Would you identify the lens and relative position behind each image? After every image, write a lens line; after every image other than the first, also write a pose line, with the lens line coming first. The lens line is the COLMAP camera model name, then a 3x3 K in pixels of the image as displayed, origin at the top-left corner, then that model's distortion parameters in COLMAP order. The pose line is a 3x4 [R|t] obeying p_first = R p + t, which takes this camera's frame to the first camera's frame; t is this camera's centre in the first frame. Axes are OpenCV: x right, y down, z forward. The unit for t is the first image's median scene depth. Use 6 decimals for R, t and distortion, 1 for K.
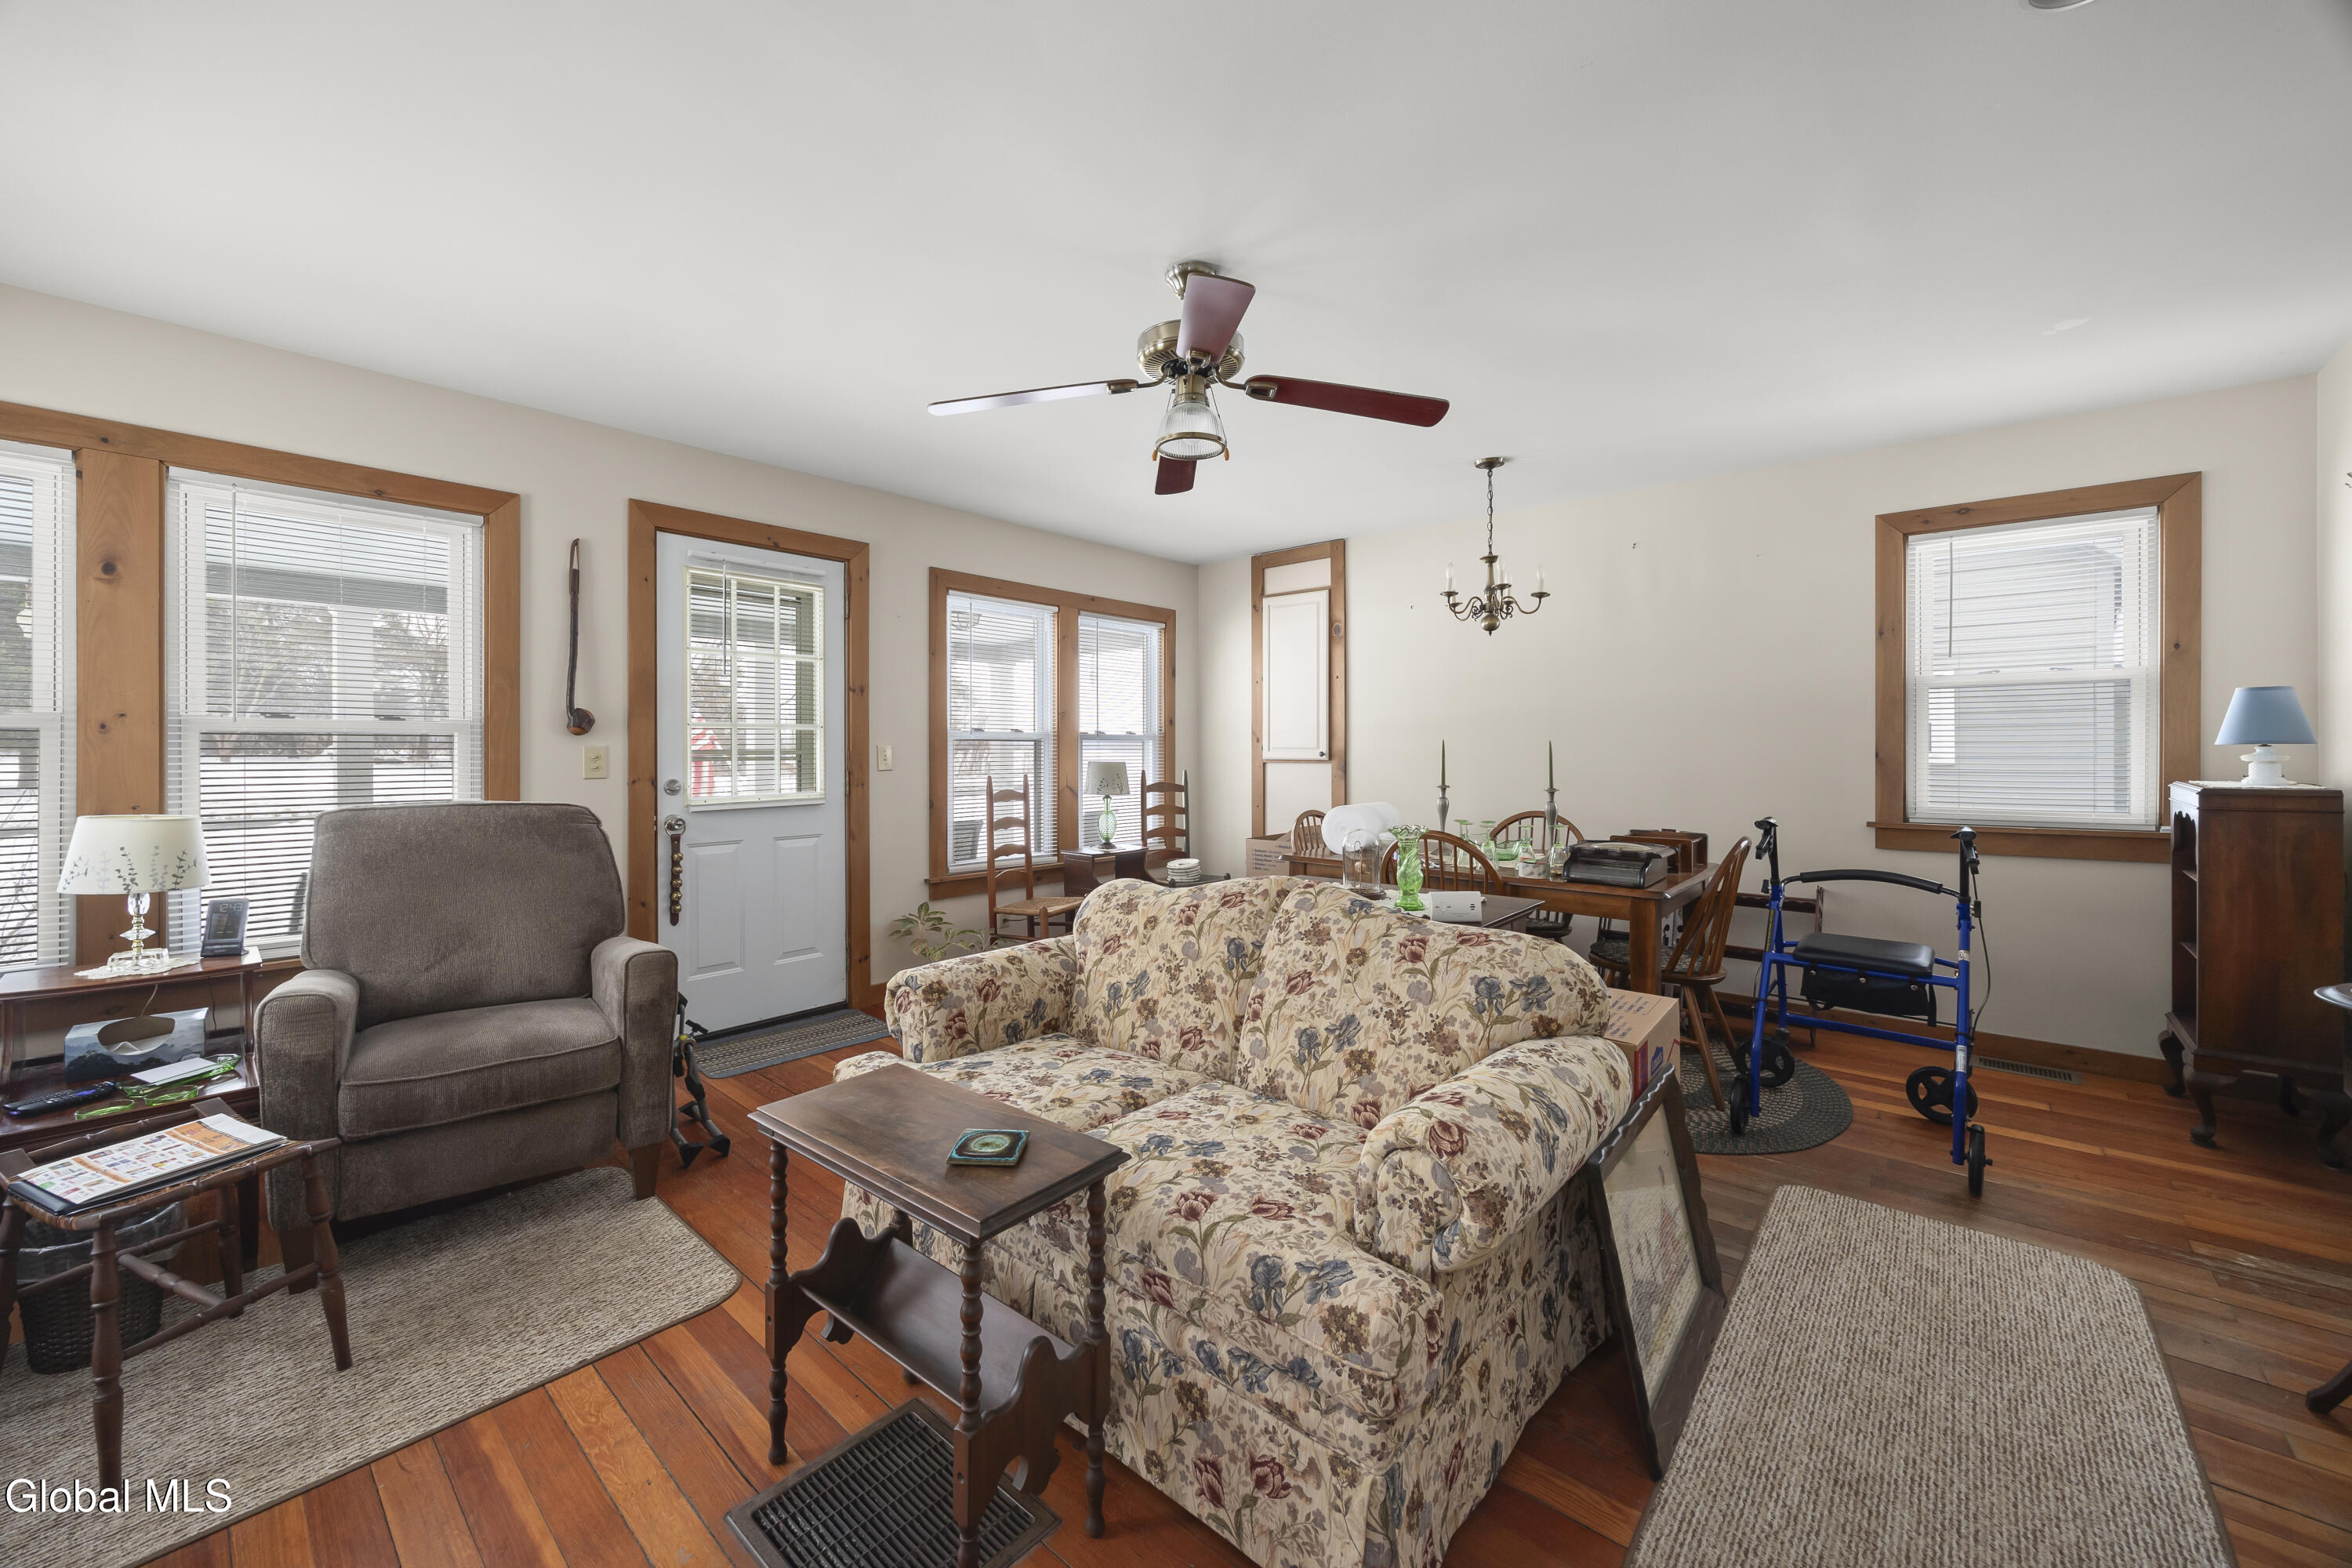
lens RADIAL K [[898.2, 0, 1185.3], [0, 898.2, 757.5], [0, 0, 1]] dist [0.001041, 0.000129]
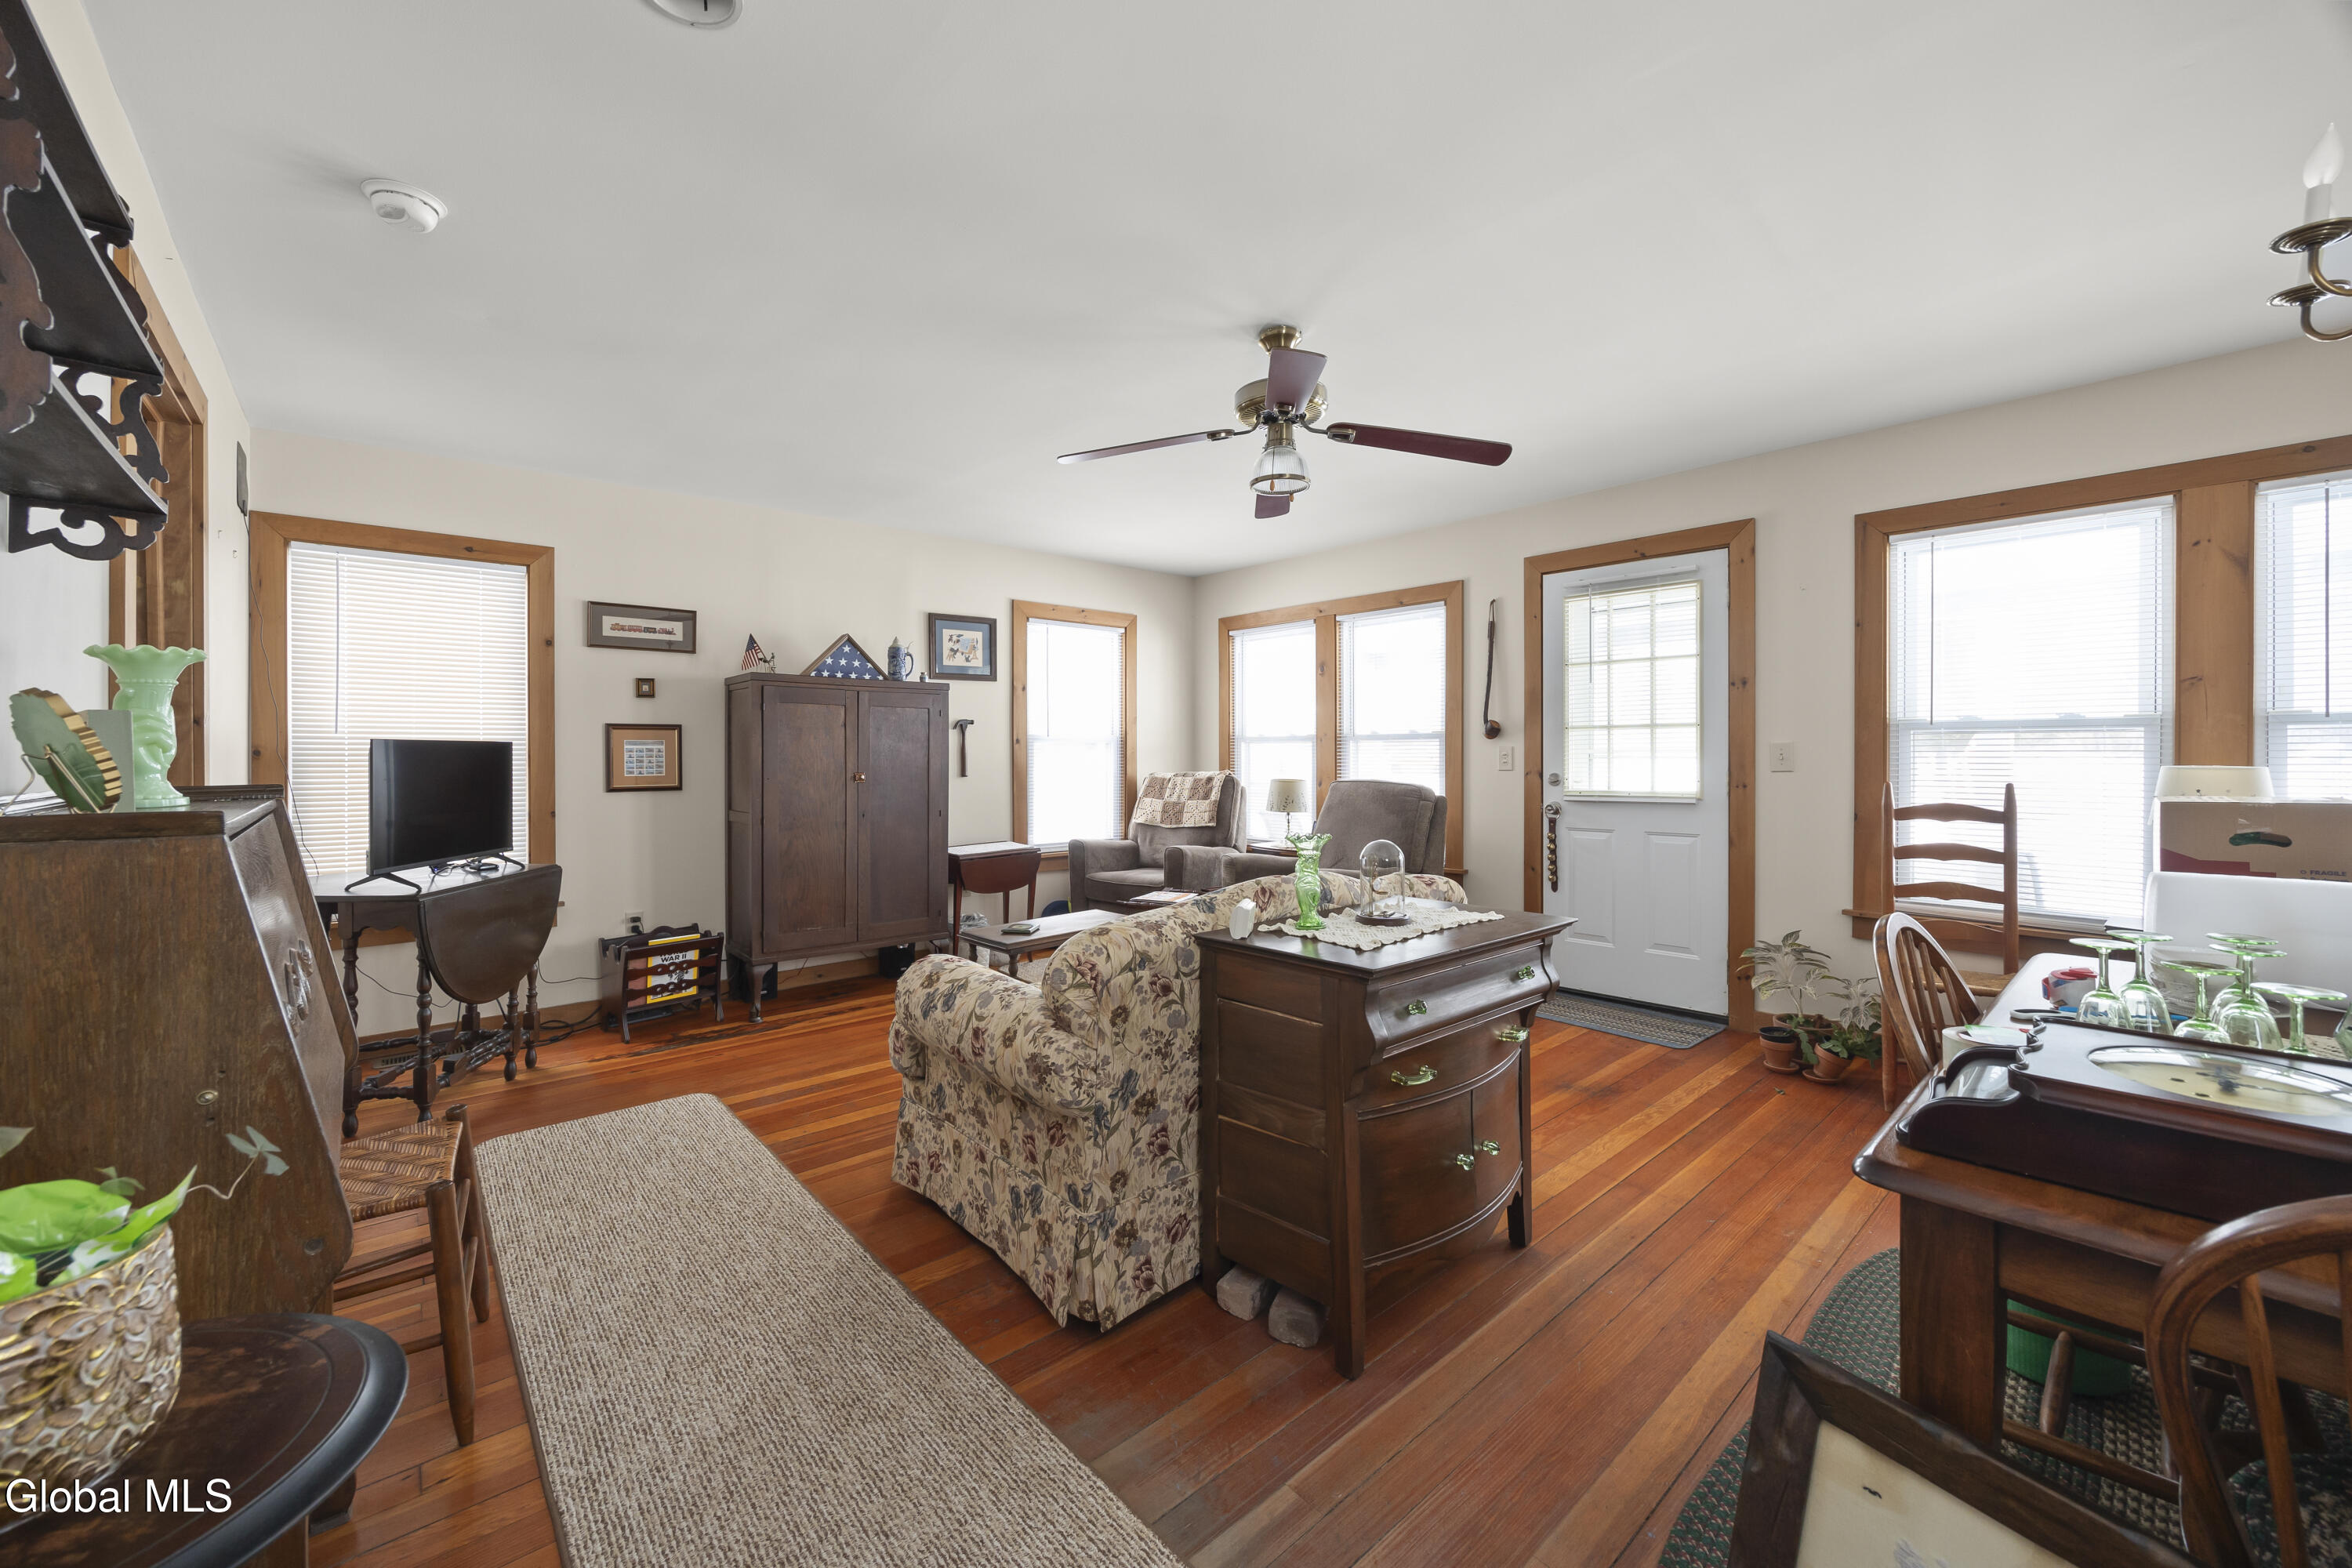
lens RADIAL K [[898.2, 0, 1185.3], [0, 898.2, 757.5], [0, 0, 1]] dist [0.001041, 0.000129]
pose [[-0.126649, 0.002406, -0.991945, 0.732232], [-0.001894, 0.999995, 0.002667, 0.000353], [0.991946, 0.002216, -0.126644, 0.664719]]
